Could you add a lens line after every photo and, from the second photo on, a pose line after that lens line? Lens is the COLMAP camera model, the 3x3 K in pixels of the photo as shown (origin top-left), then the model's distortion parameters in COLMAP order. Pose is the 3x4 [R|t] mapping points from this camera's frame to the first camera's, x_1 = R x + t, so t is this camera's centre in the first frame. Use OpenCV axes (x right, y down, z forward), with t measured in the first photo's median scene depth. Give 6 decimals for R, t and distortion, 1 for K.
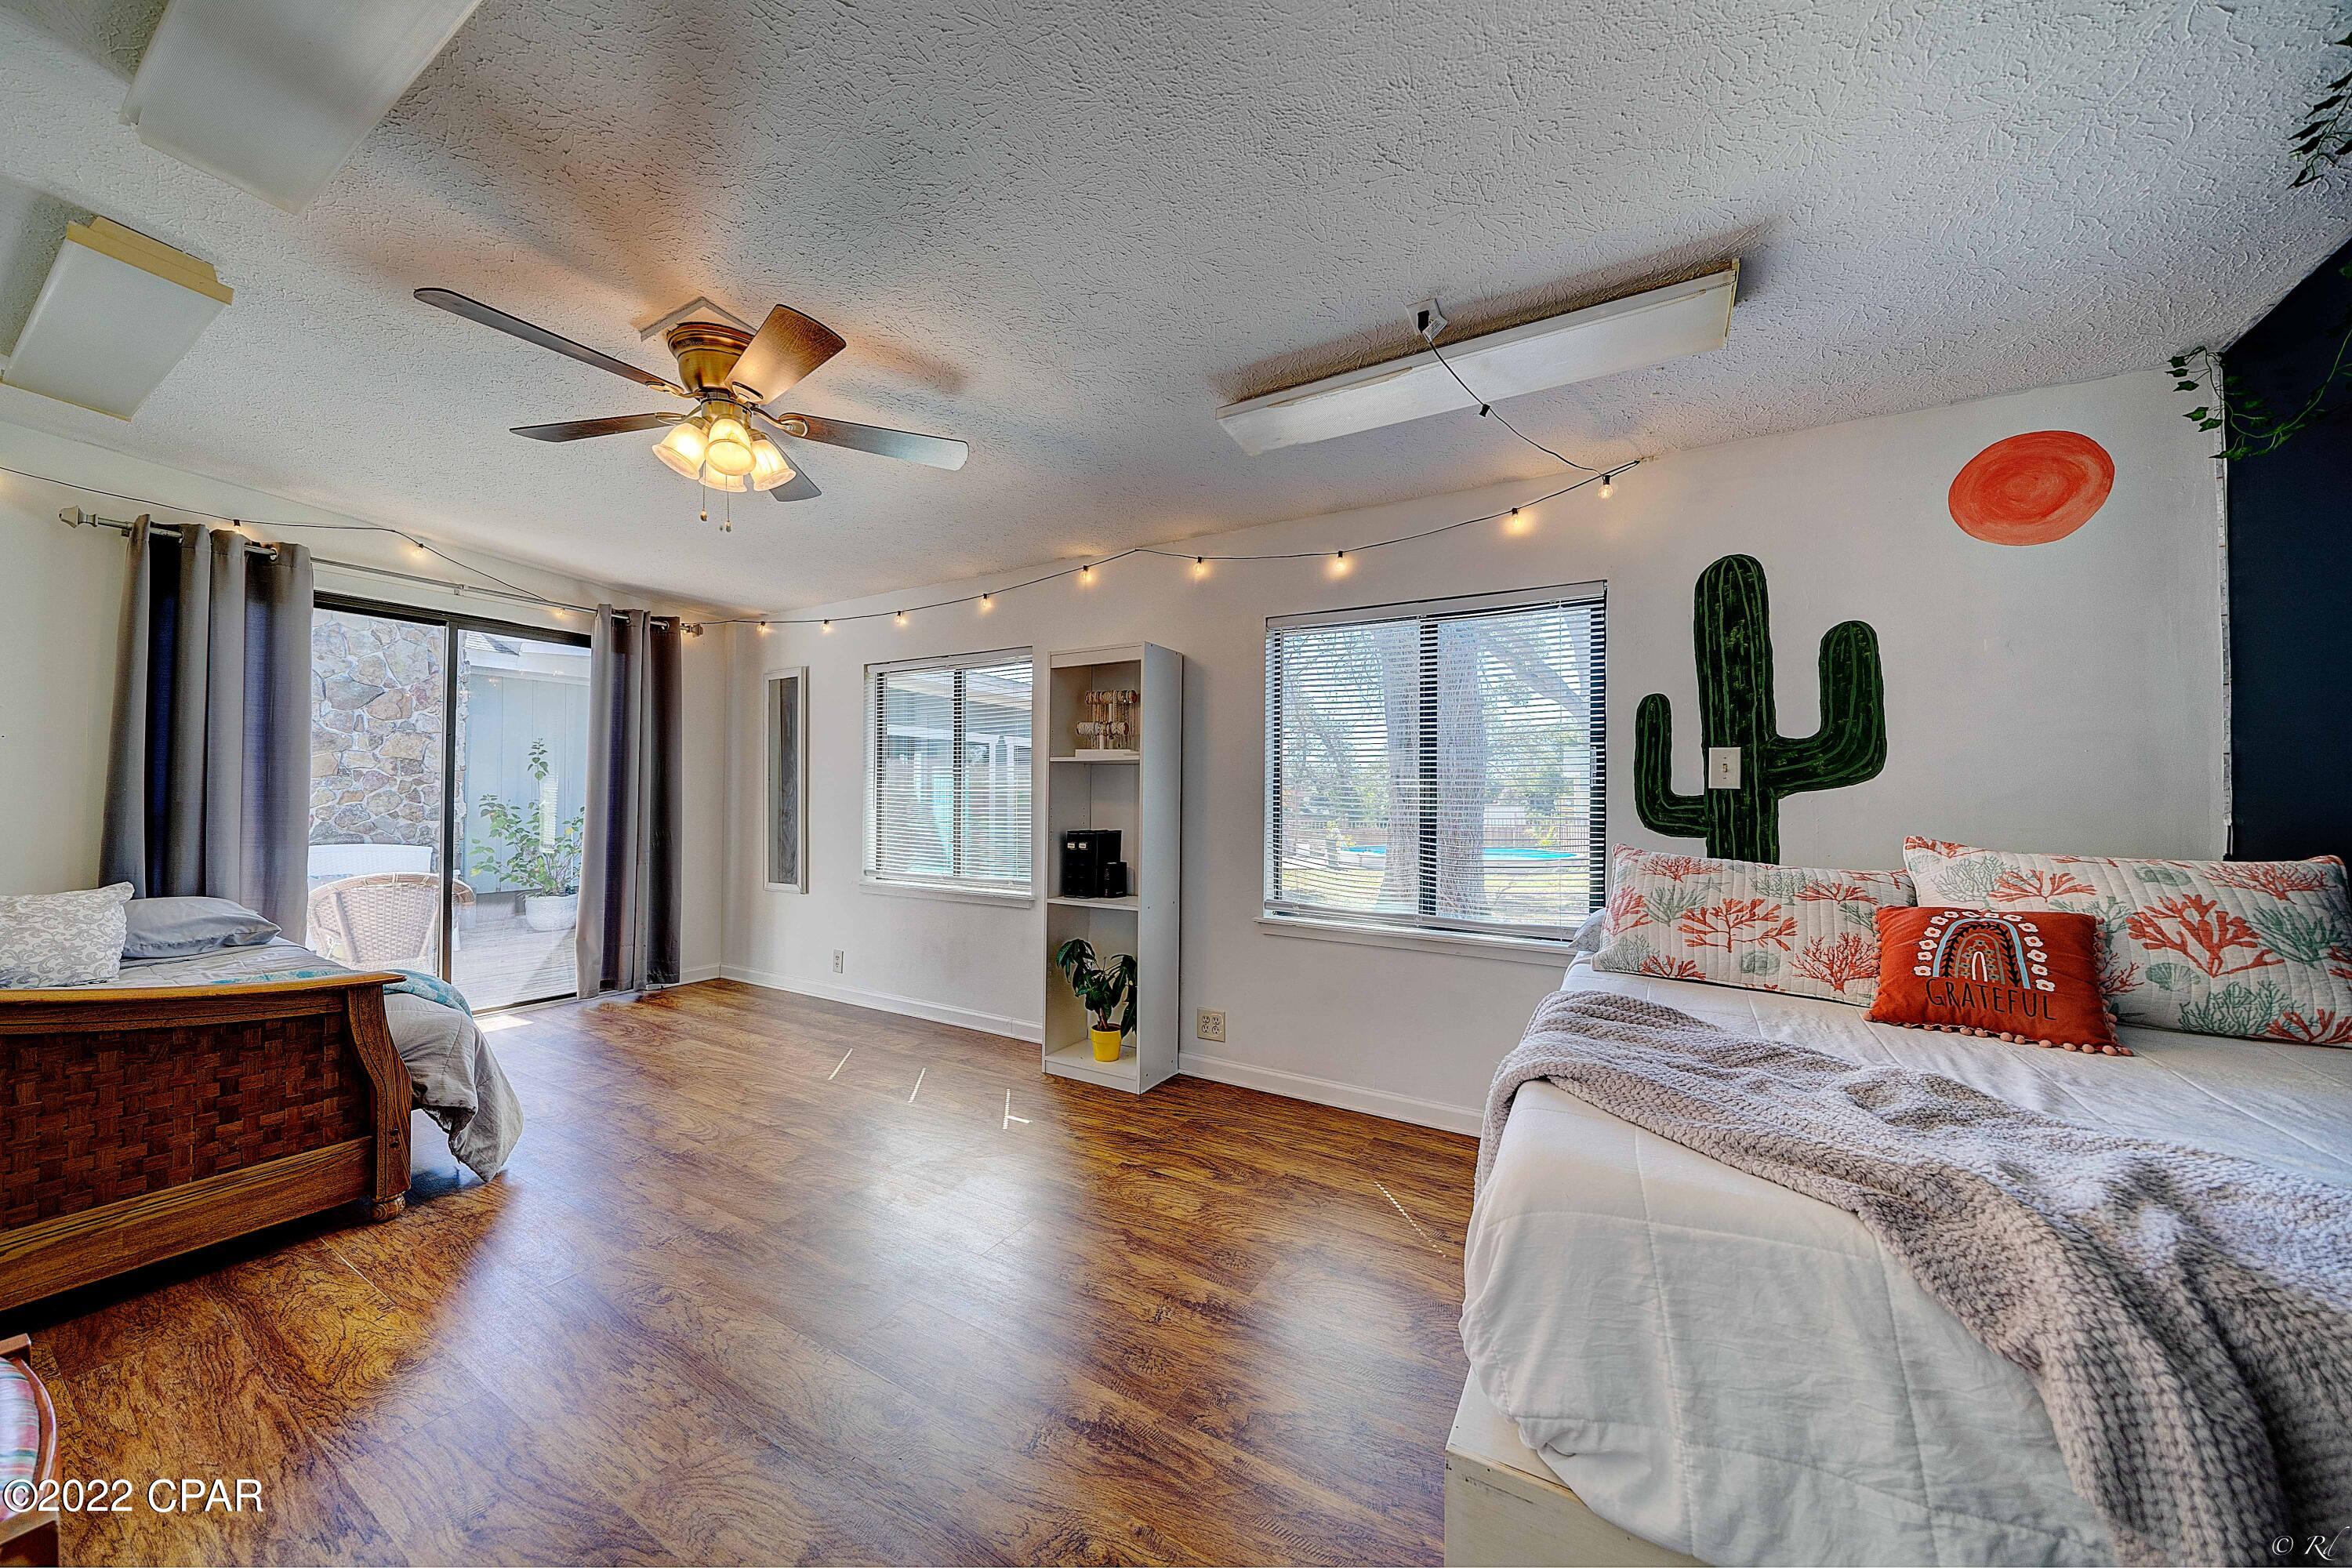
lens RADIAL K [[799.0, 0, 1176.0], [0, 799.0, 784.0], [0, 0, 1]] dist [-0.001999, -0.000015]
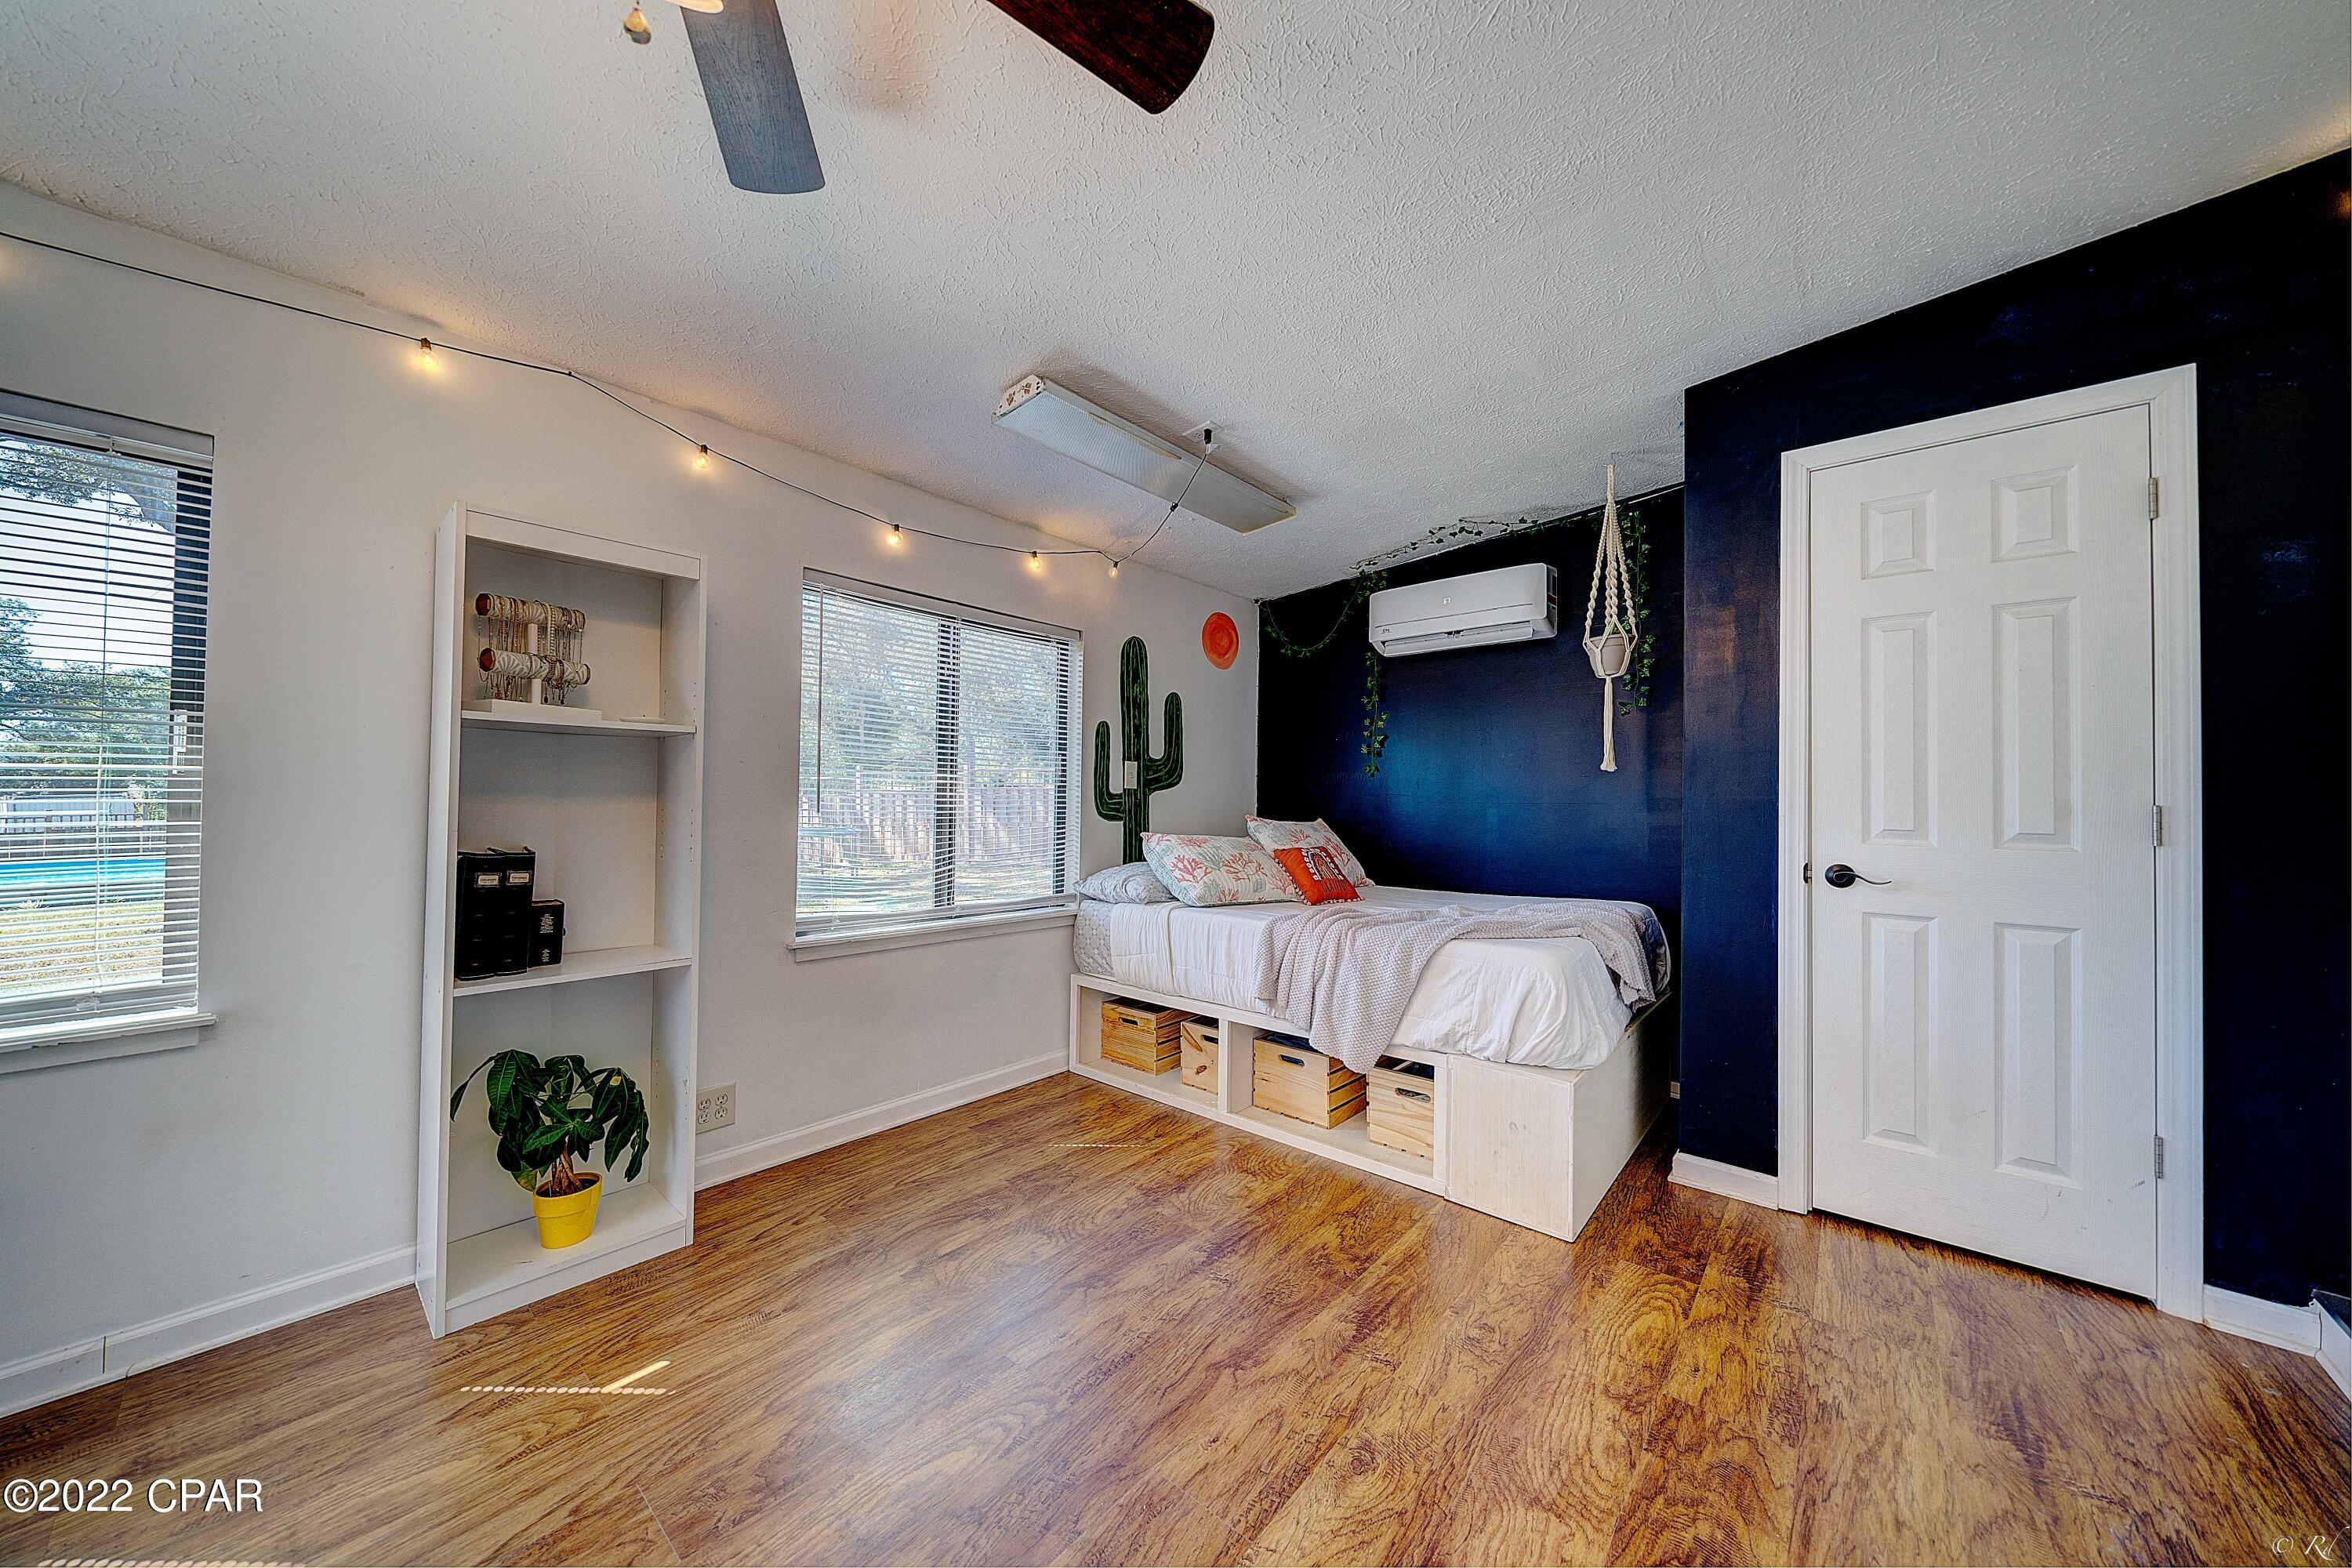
lens RADIAL K [[792.7, 0, 1176.0], [0, 792.7, 784.0], [0, 0, 1]] dist [0.000543, -0.000085]
pose [[0.184377, 0.012255, 0.982779, -0.697247], [-0.029162, 0.999550, -0.006993, 0.004391], [-0.982423, -0.027371, 0.184651, 0.562474]]
